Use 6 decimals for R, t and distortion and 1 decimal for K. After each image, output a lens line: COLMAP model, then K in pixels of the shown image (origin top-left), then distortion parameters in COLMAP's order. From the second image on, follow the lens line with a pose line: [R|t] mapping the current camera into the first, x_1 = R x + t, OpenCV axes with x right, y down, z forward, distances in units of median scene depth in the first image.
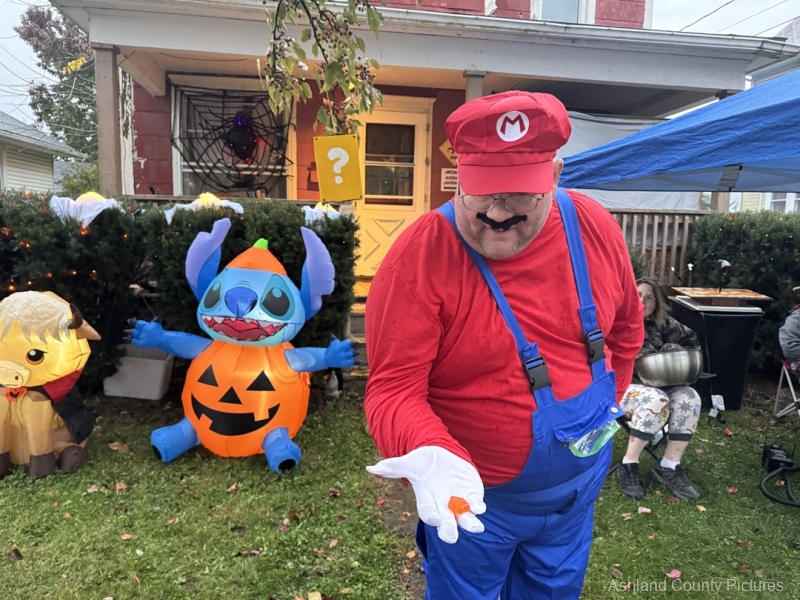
lens RADIAL K [[562.9, 0, 404.3], [0, 562.9, 296.2], [0, 0, 1]] dist [0.085332, -0.099227]
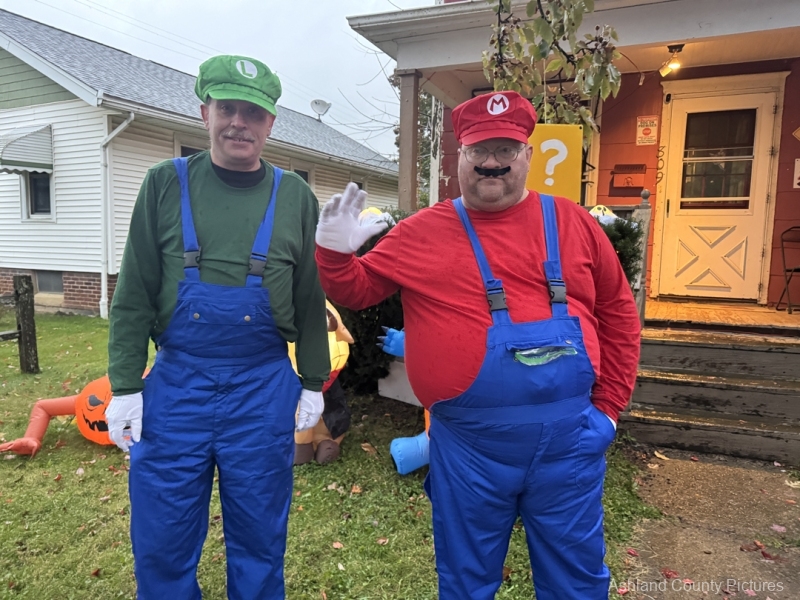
lens RADIAL K [[563.2, 0, 400.0], [0, 563.2, 300.0], [0, 0, 1]] dist [0.115864, -0.149675]
pose [[0.847340, 0.047435, -0.528929, 0.080830], [-0.057655, 0.998333, -0.002830, -0.005999], [0.527913, 0.032894, 0.848662, 0.146086]]
